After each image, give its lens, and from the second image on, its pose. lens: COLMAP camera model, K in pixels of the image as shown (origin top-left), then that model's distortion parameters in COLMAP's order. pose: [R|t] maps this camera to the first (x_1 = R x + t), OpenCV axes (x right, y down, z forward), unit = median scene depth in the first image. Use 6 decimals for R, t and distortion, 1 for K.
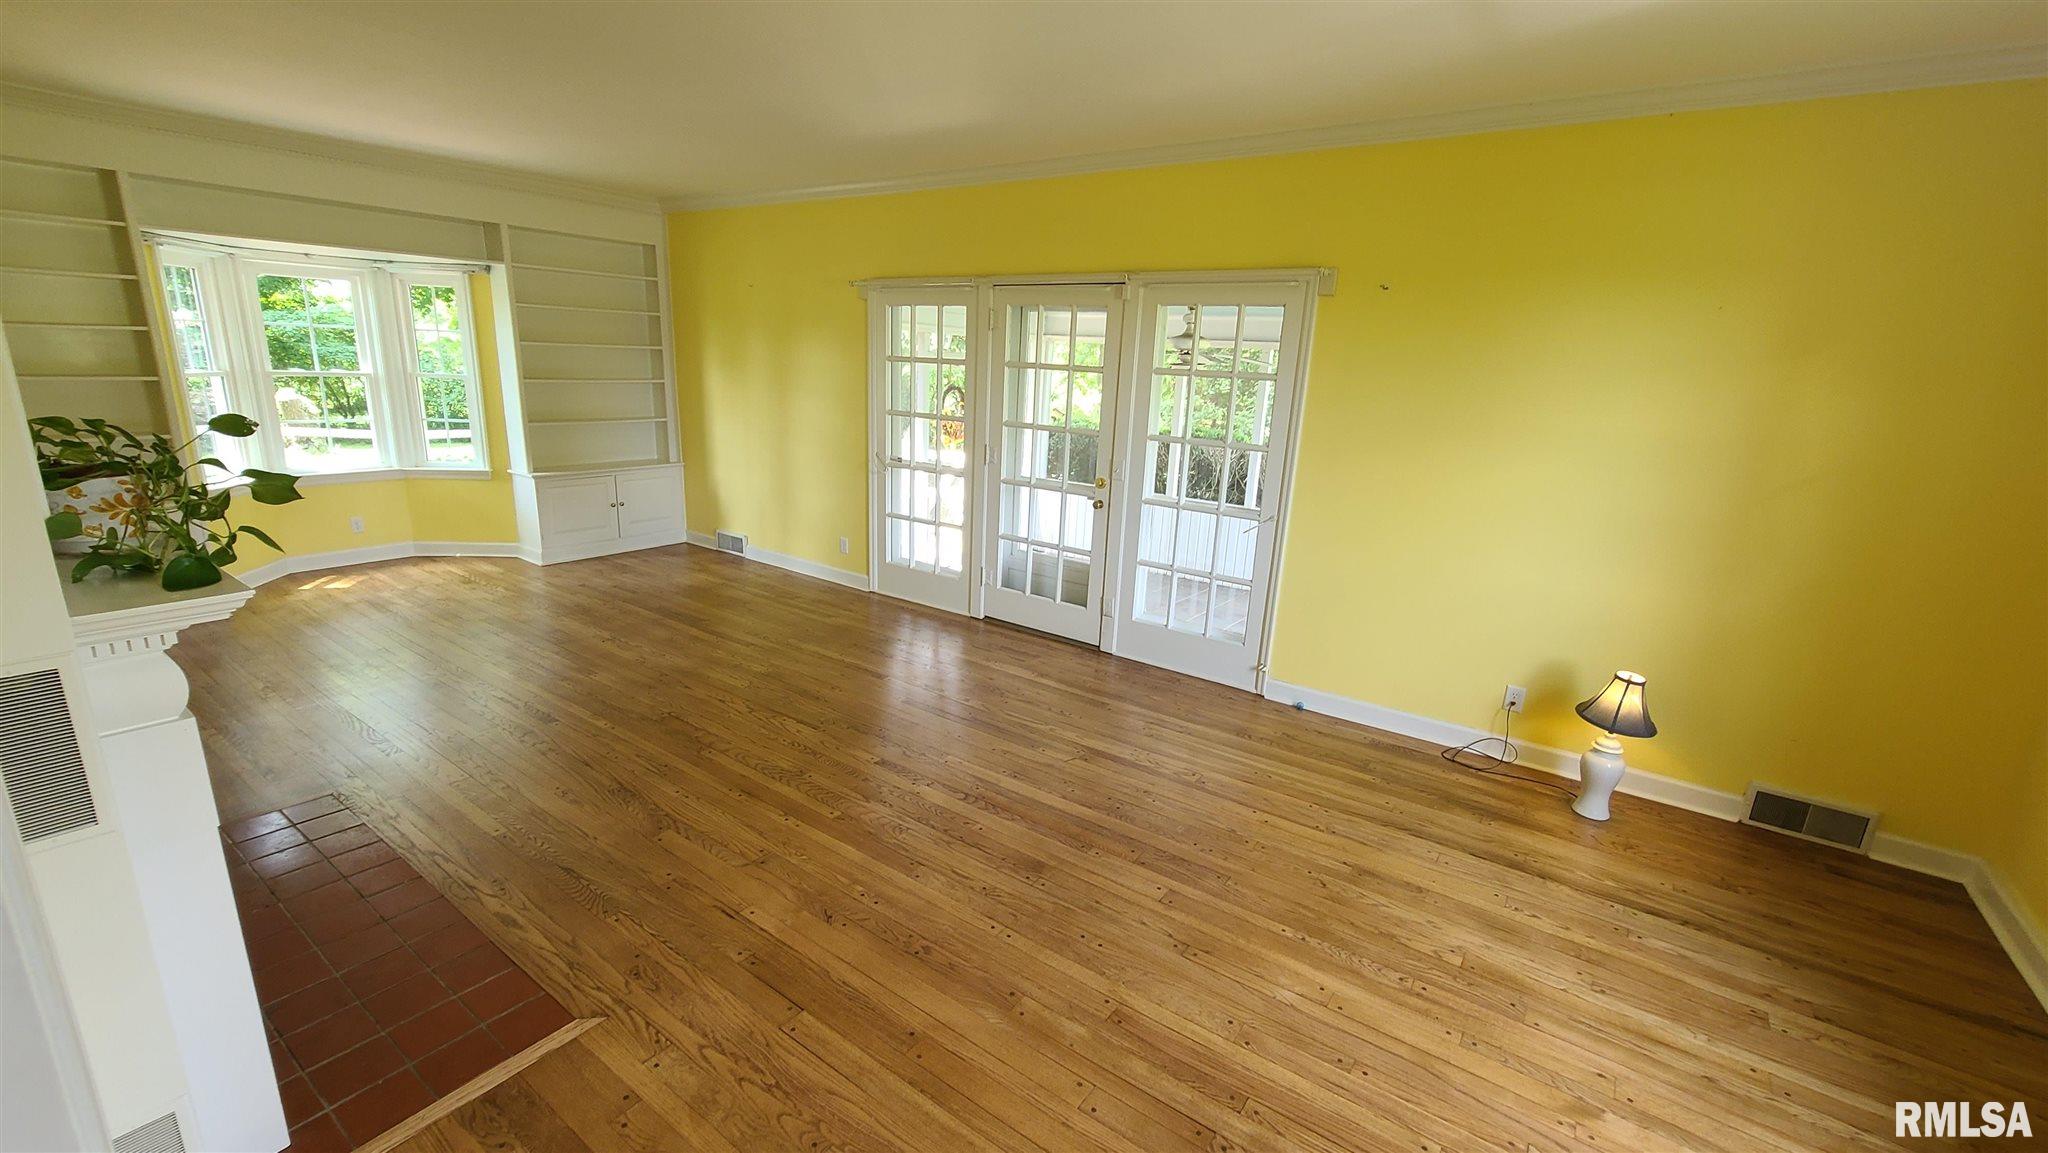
lens RADIAL K [[845.0, 0, 1022.8], [0, 845.0, 588.0], [0, 0, 1]] dist [-0.001943, -0.000472]
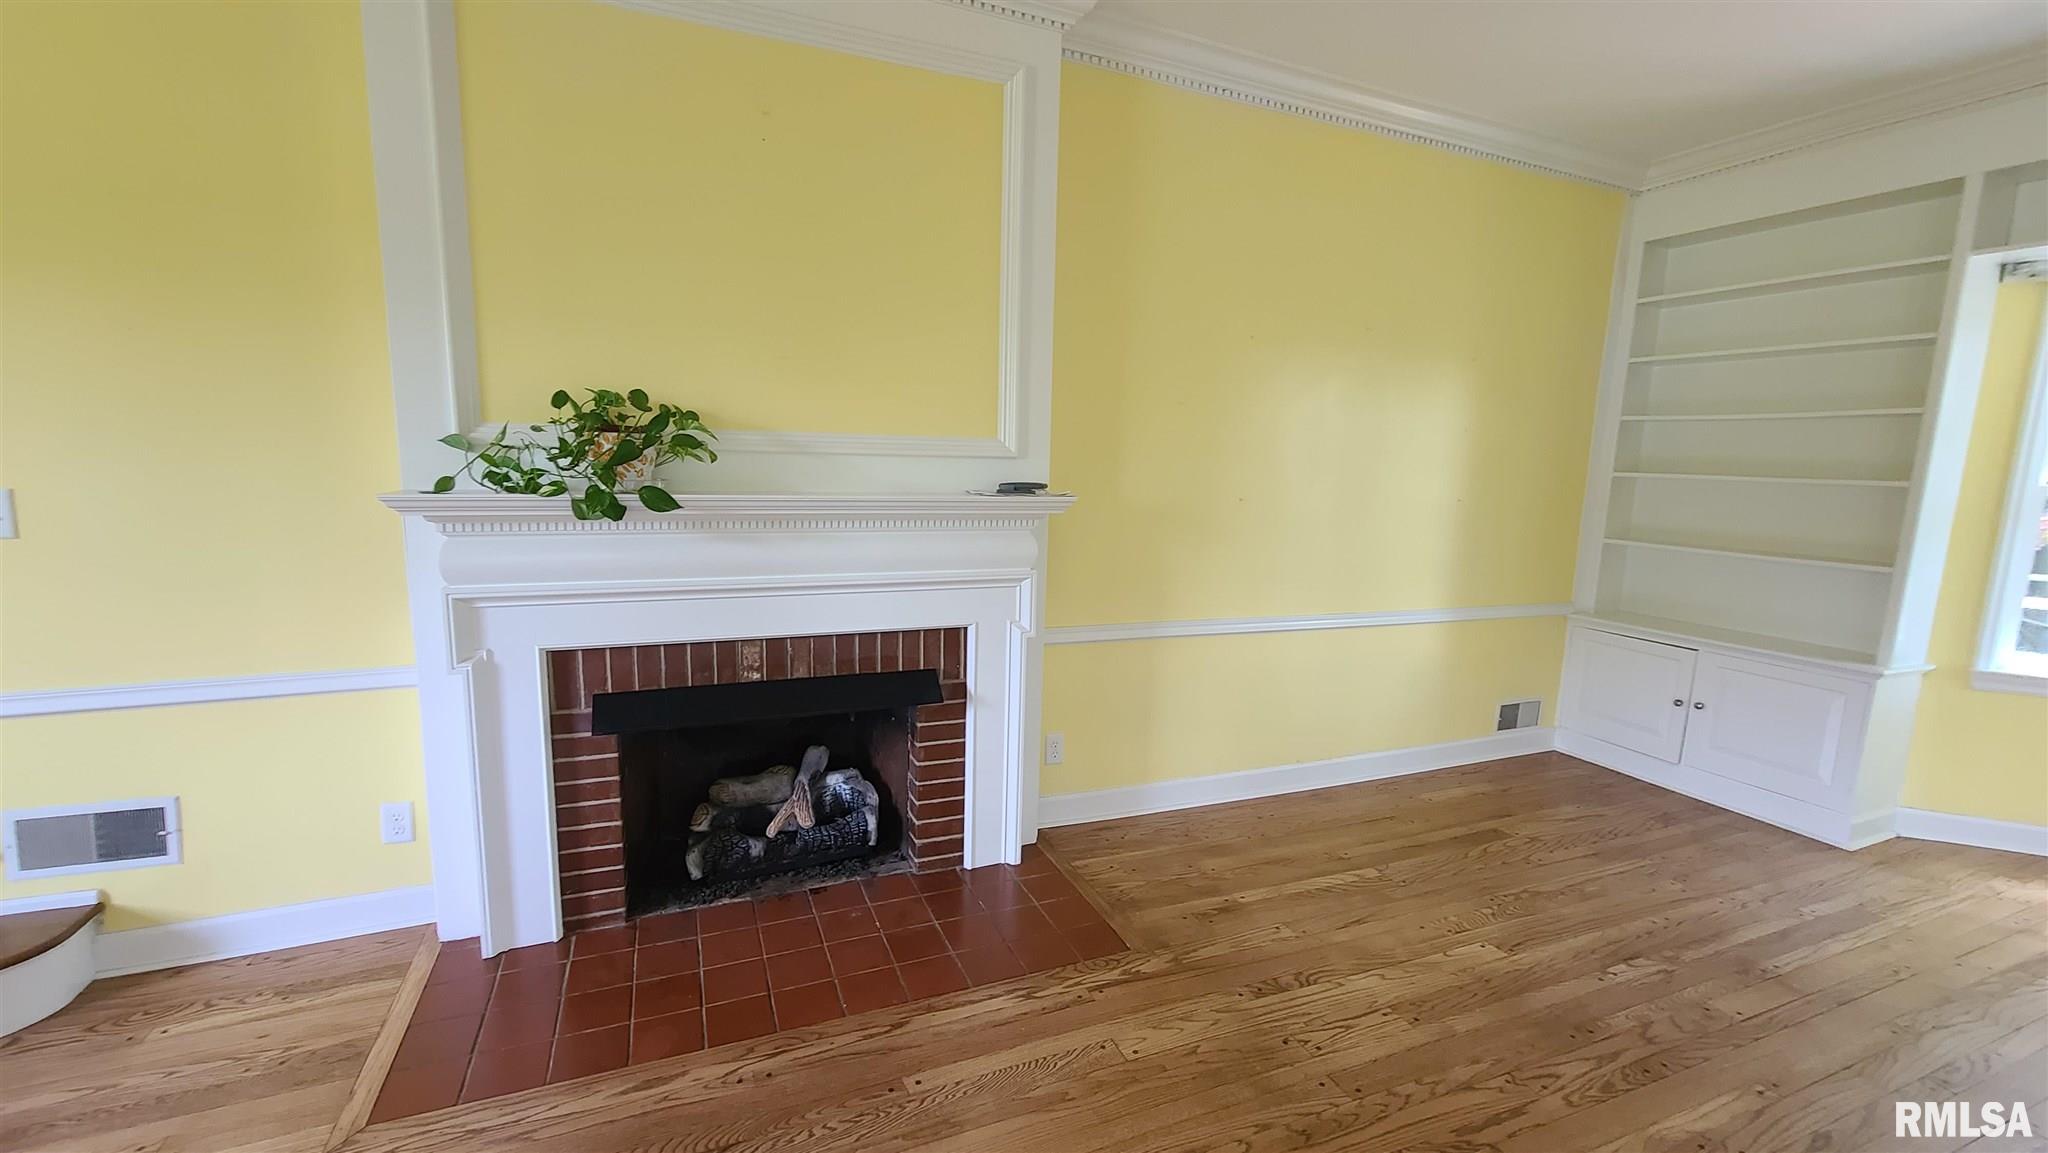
lens RADIAL K [[845.0, 0, 1022.8], [0, 845.0, 588.0], [0, 0, 1]] dist [-0.001943, -0.000472]
pose [[-0.524636, 0.070467, -0.848405, -0.099415], [-0.274909, 0.929156, 0.247173, -0.141772], [0.805718, 0.362910, -0.468097, 0.754831]]
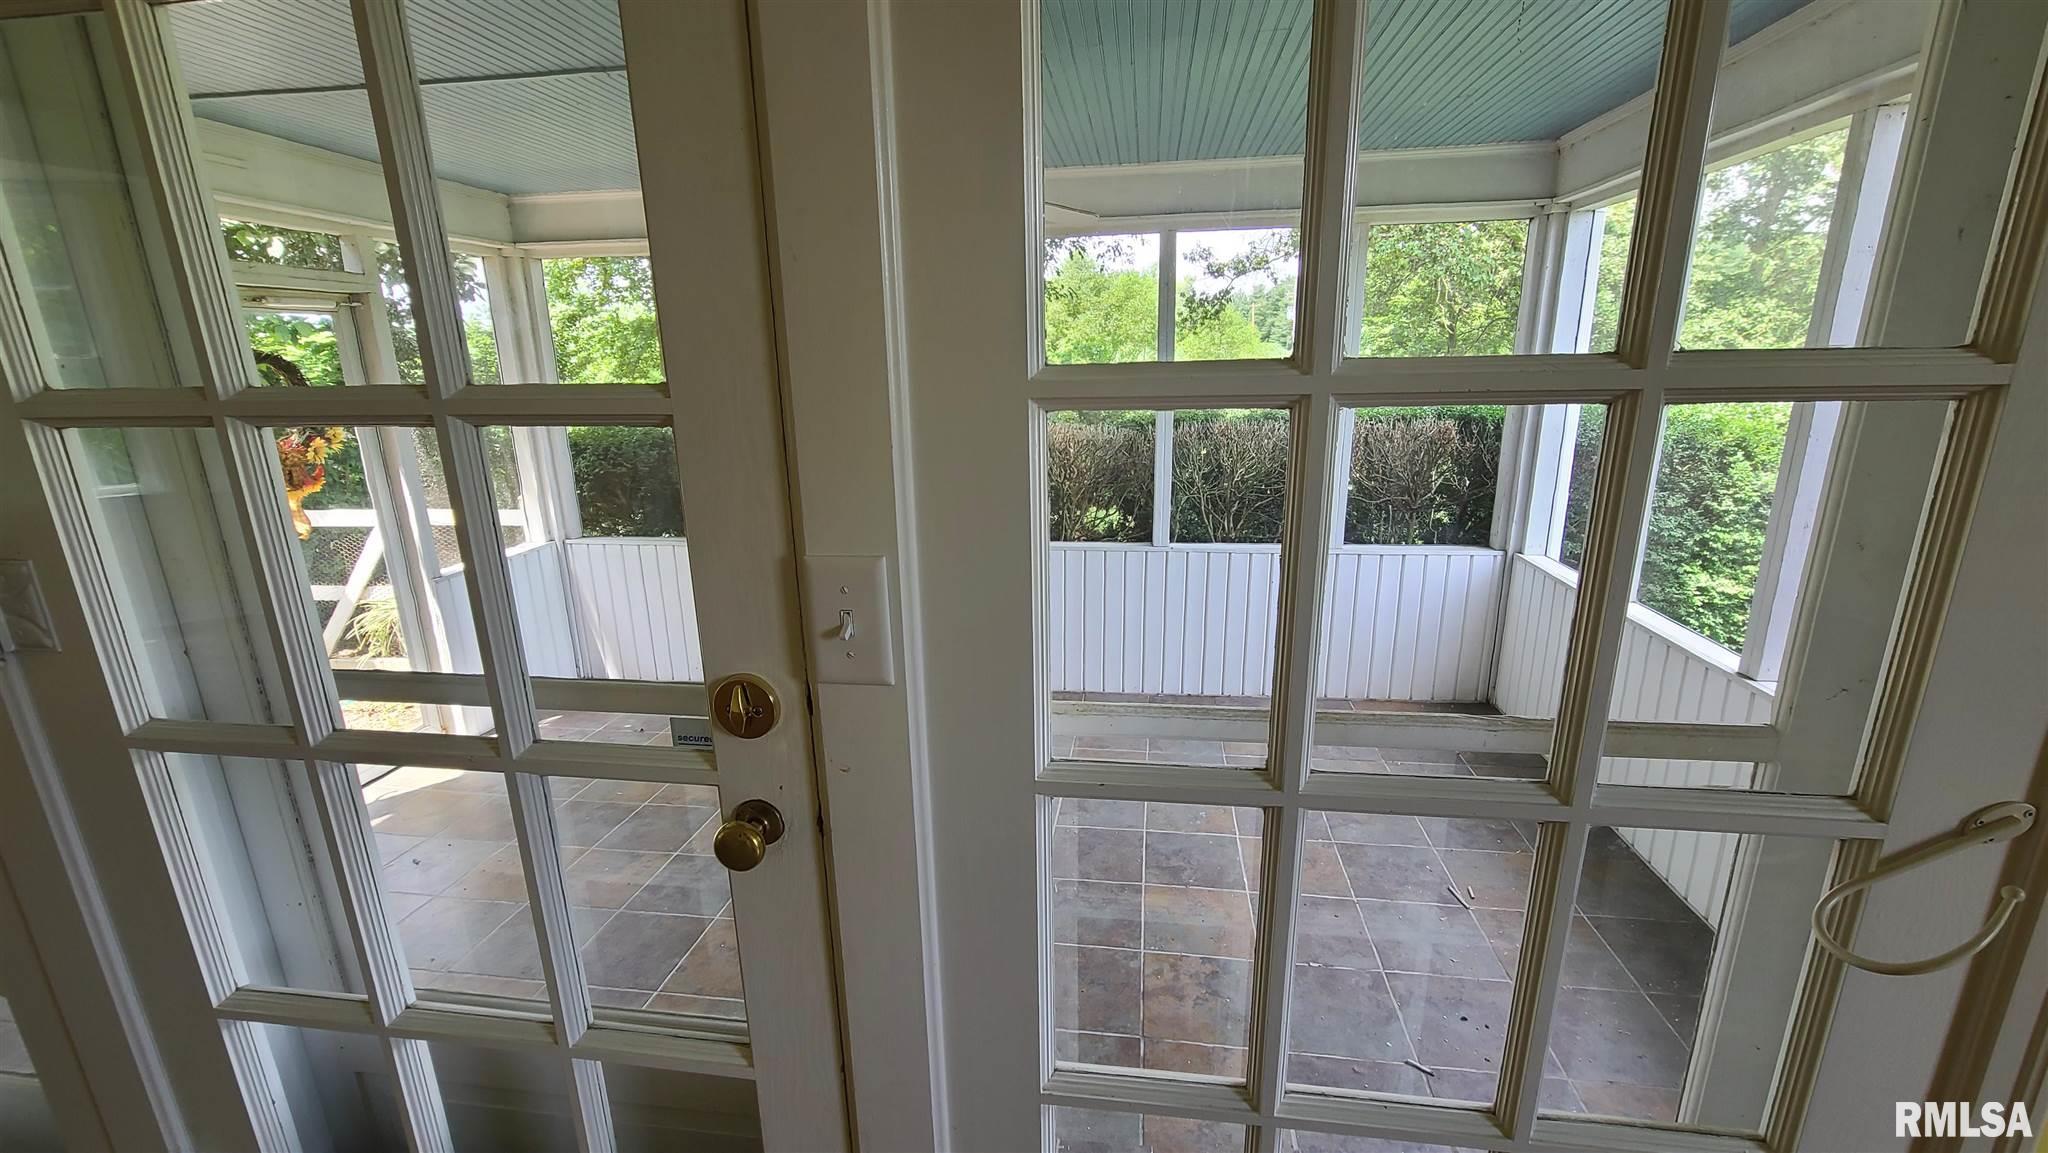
lens RADIAL K [[845.0, 0, 1022.8], [0, 845.0, 588.0], [0, 0, 1]] dist [-0.001943, -0.000472]
pose [[0.883578, -0.180164, 0.432239, 0.074439], [0.179544, 0.982826, 0.042635, -0.144344], [-0.432496, 0.039934, 0.900751, 0.836500]]
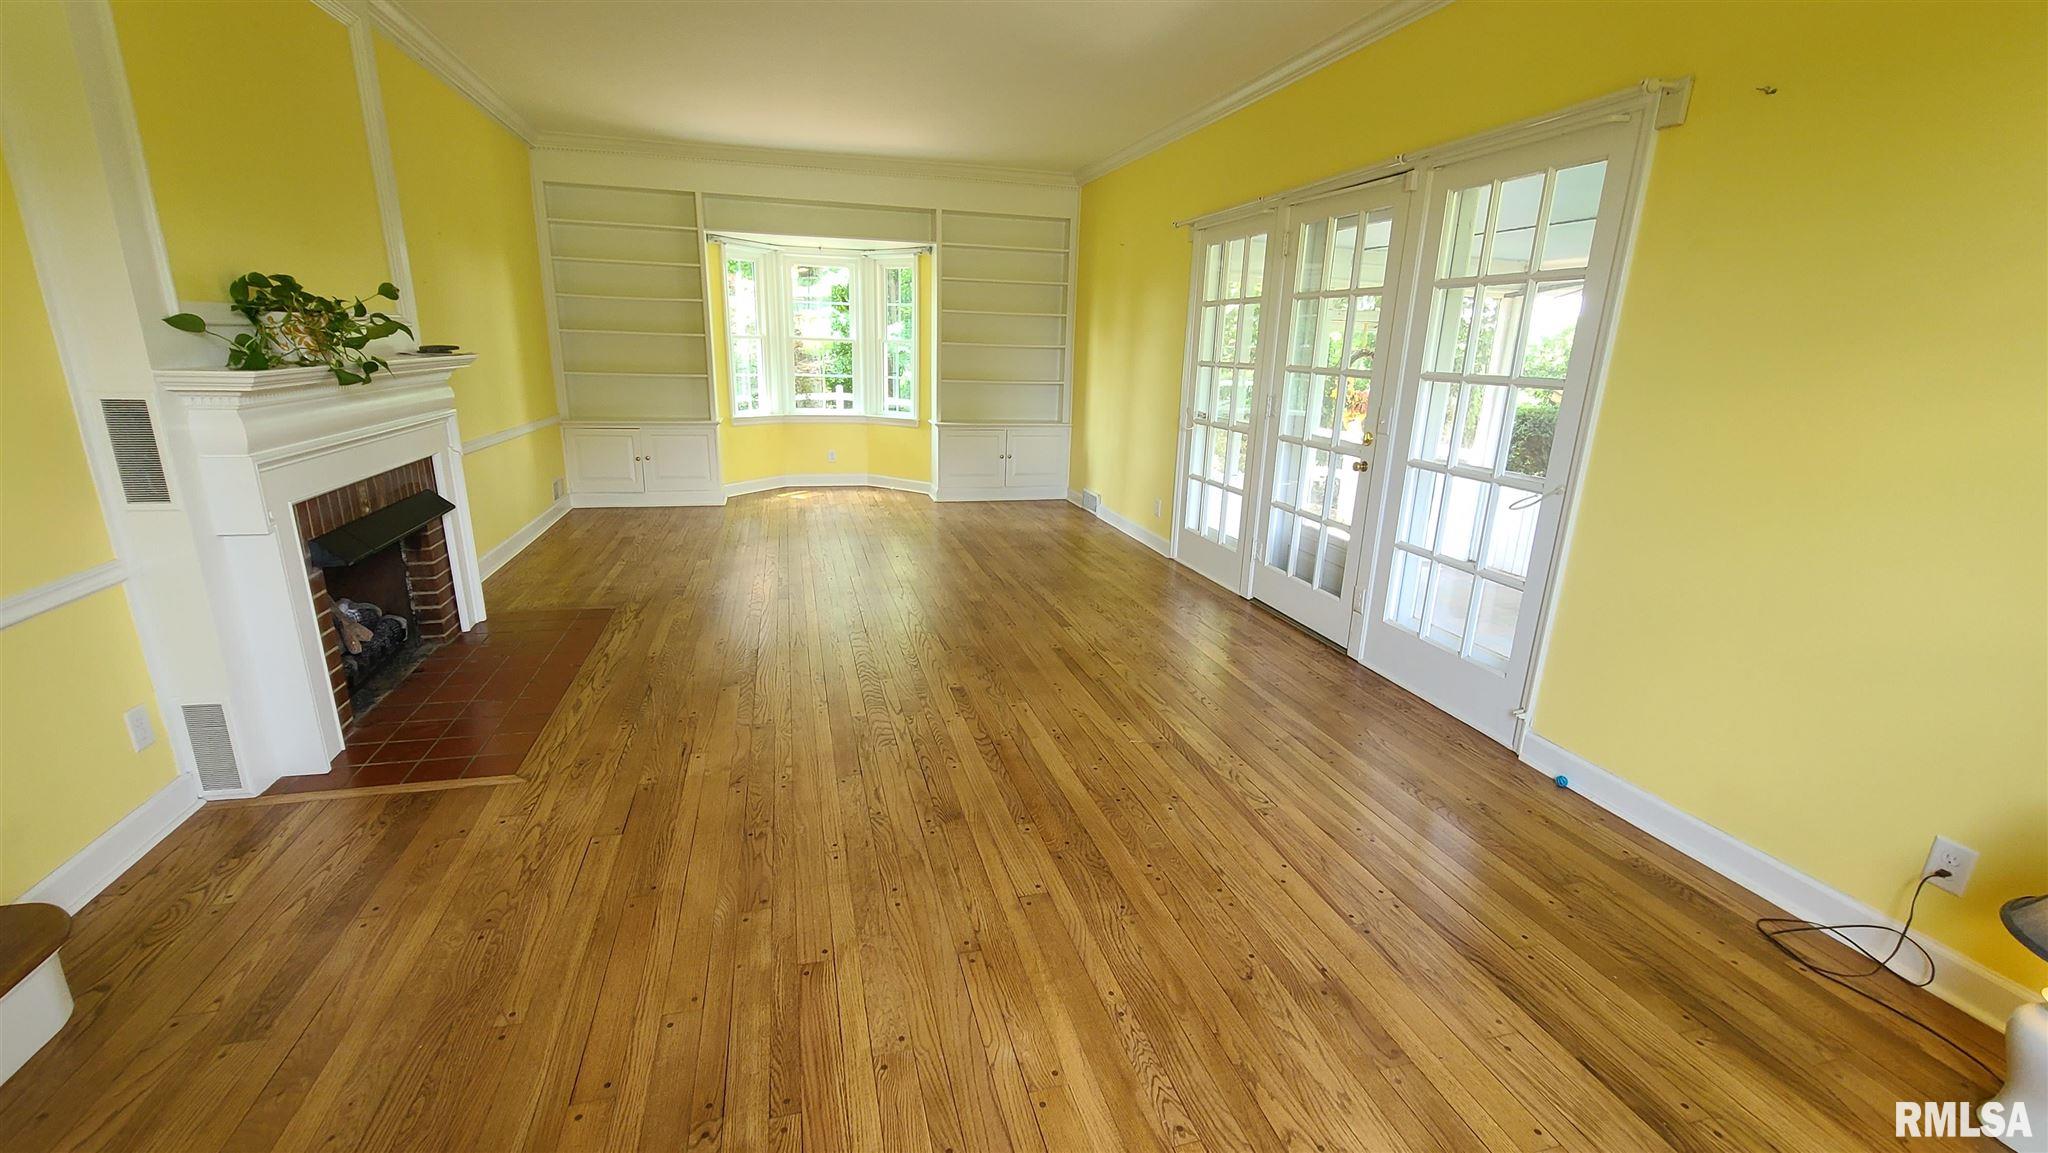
lens RADIAL K [[845.0, 0, 1022.8], [0, 845.0, 588.0], [0, 0, 1]] dist [-0.001943, -0.000472]
pose [[0.774887, 0.153843, -0.613092, 0.347168], [-0.161529, 0.985920, 0.043240, 0.028783], [0.611112, 0.065526, 0.788827, 0.205760]]
